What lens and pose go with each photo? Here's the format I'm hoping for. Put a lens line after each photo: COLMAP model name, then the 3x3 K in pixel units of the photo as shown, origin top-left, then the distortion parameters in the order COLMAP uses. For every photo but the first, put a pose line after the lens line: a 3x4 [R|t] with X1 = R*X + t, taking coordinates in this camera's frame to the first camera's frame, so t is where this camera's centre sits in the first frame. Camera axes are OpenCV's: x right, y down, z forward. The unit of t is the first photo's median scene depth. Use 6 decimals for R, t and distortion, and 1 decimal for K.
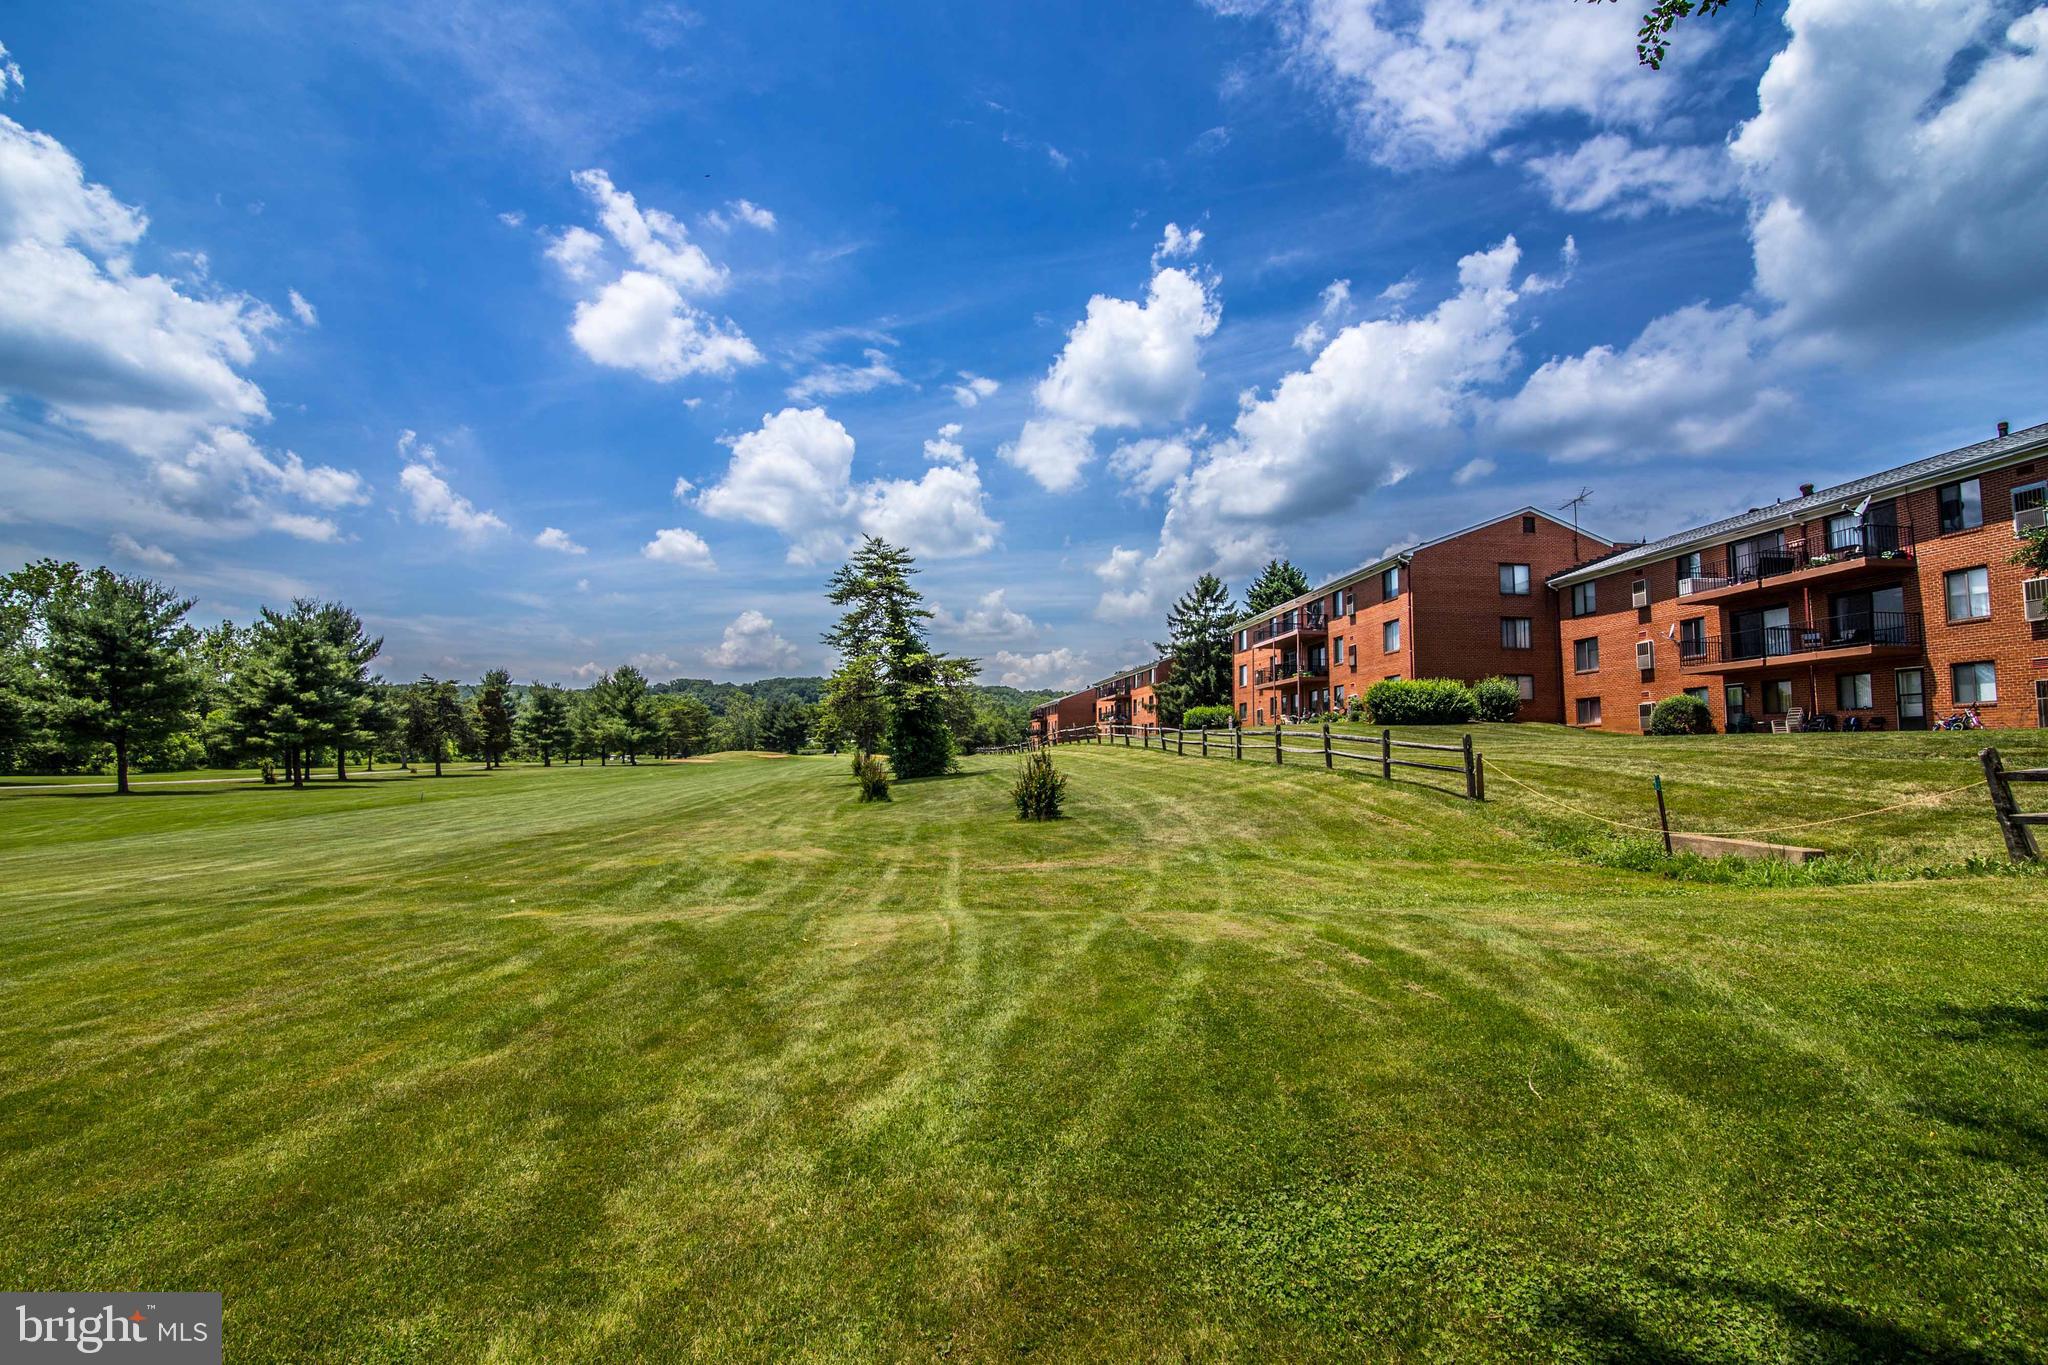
lens RADIAL K [[951.4, 0, 1024.8], [0, 951.4, 687.6], [0, 0, 1]] dist [-0.020657, 0.000758]
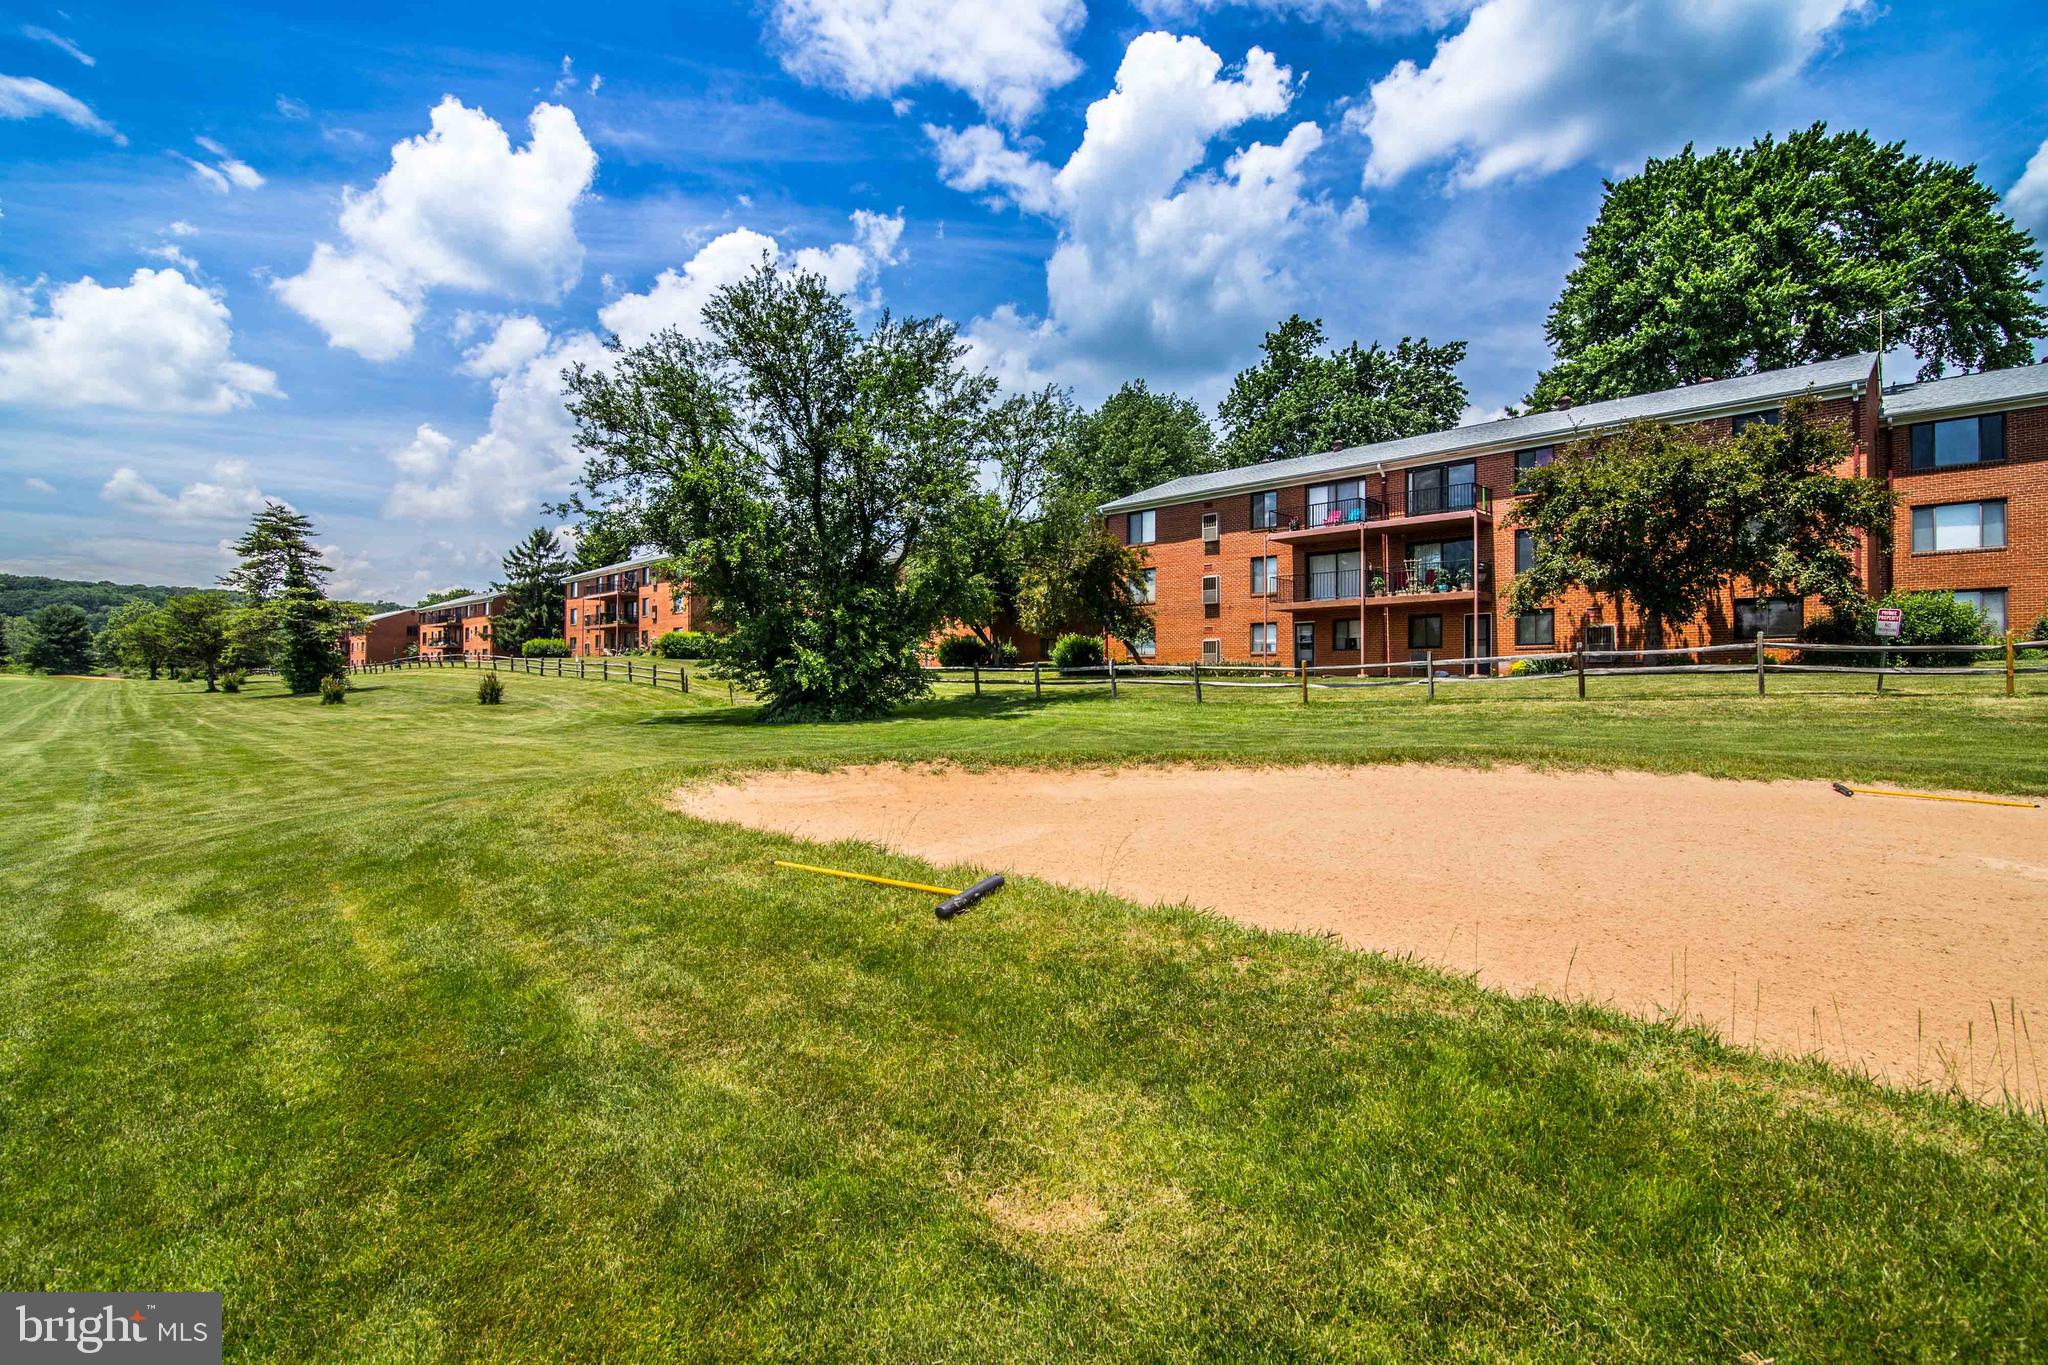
lens RADIAL K [[951.4, 0, 1023.0], [0, 951.4, 682.3], [0, 0, 1]] dist [-0.020657, 0.000758]
pose [[0.774608, 0.000586, 0.632441, -0.119540], [-0.047359, 0.997246, 0.057081, -0.026791], [-0.630665, -0.074167, 0.772503, -0.418613]]
